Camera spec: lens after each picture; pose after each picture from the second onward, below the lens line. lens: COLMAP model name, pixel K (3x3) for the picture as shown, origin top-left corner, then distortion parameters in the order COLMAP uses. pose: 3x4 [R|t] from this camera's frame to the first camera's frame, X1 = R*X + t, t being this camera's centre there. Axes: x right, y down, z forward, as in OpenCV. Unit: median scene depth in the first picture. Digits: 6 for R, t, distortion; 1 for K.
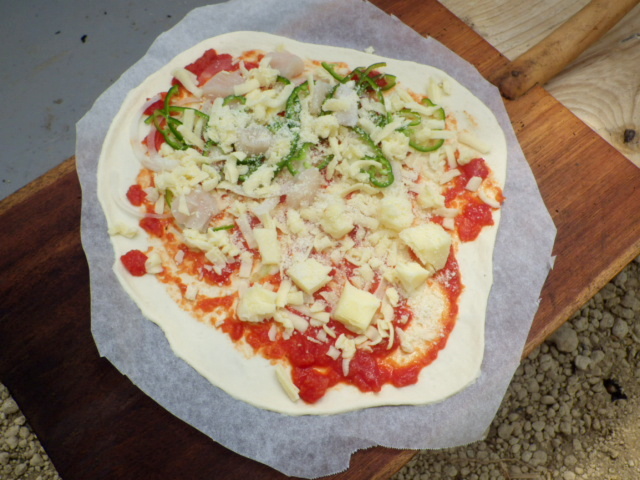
lens RADIAL K [[637.0, 0, 320.0], [0, 637.0, 240.0], [0, 0, 1]] dist [-0.000481, -0.001347]
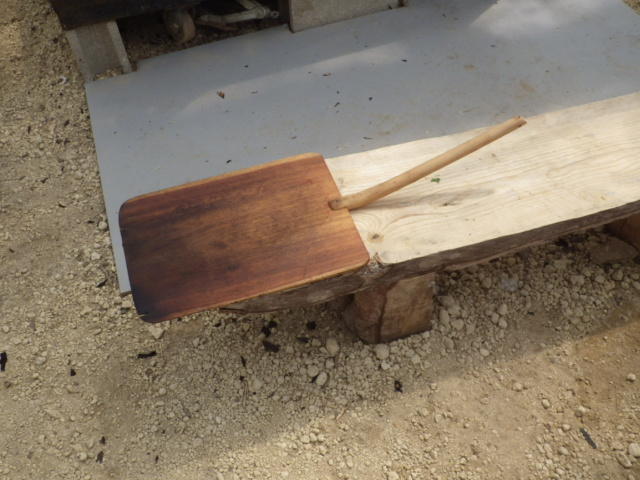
lens RADIAL K [[637.0, 0, 320.0], [0, 637.0, 240.0], [0, 0, 1]] dist [-0.000481, -0.001347]
pose [[0.933393, 0.263328, -0.243795, 0.602132], [-0.308709, 0.935591, -0.171371, 0.228588], [0.182966, 0.235218, 0.954566, -0.941092]]
